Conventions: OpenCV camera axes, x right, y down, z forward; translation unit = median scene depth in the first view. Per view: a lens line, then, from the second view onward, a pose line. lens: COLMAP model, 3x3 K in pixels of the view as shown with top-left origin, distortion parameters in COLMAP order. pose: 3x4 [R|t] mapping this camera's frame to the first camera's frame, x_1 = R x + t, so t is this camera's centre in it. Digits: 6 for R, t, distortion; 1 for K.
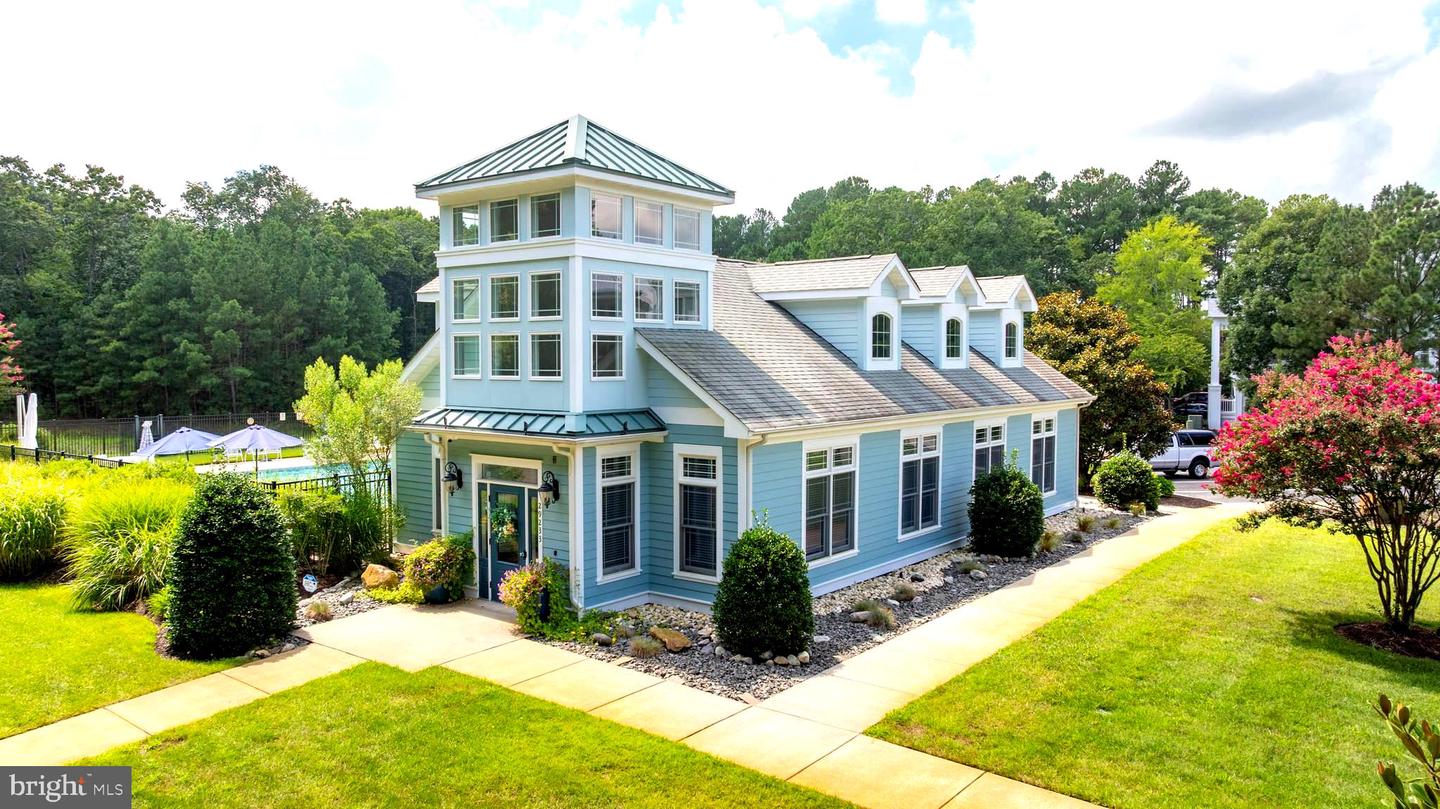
lens RADIAL K [[1000.4, 0, 720.0], [0, 1000.4, 404.5], [0, 0, 1]] dist [0.001755, 0.002218]
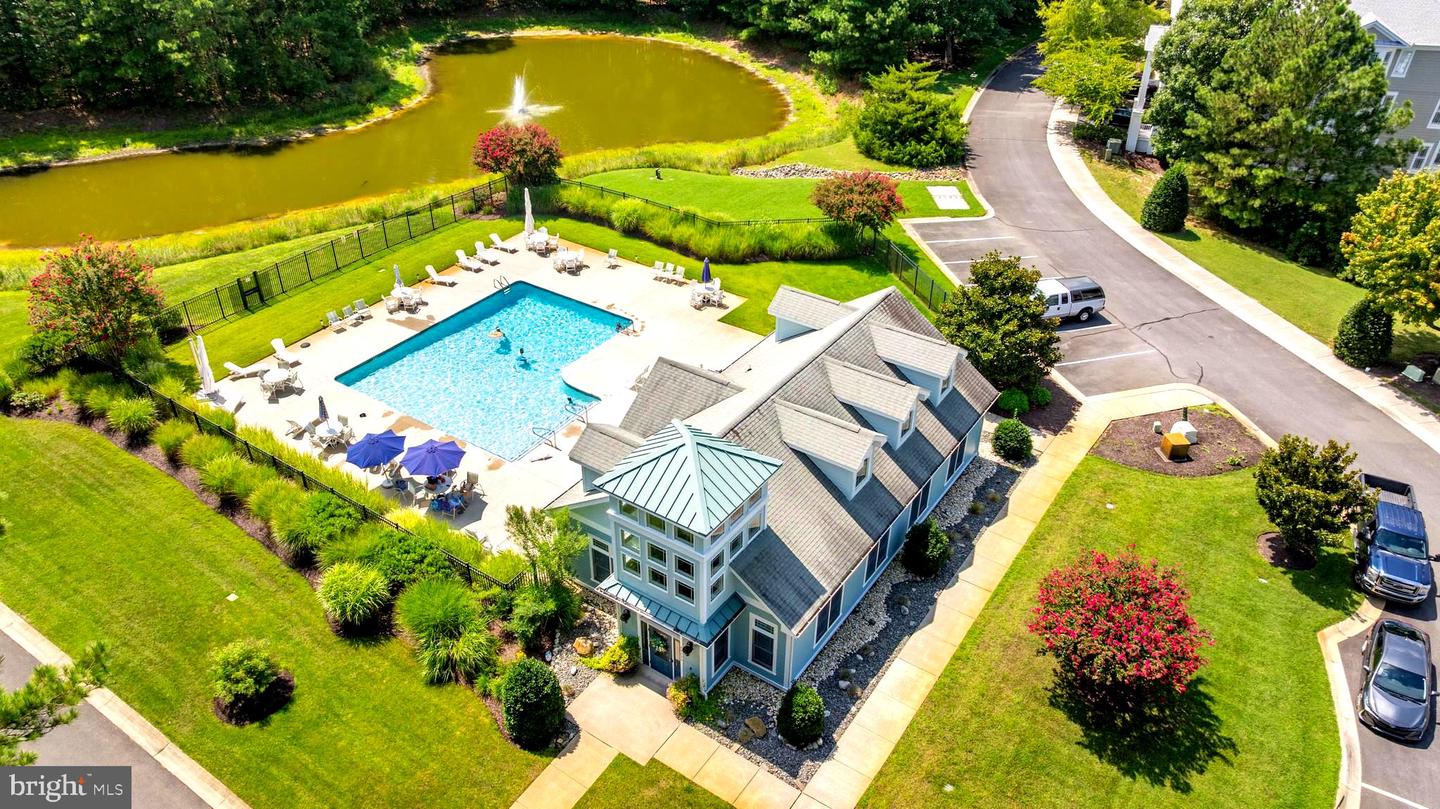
lens RADIAL K [[1000.4, 0, 720.0], [0, 1000.4, 404.5], [0, 0, 1]] dist [0.001755, 0.002218]
pose [[0.997837, -0.028091, 0.059431, -0.234885], [-0.006297, 0.859090, 0.511786, -1.451735], [-0.065433, -0.511053, 0.857055, -0.456379]]
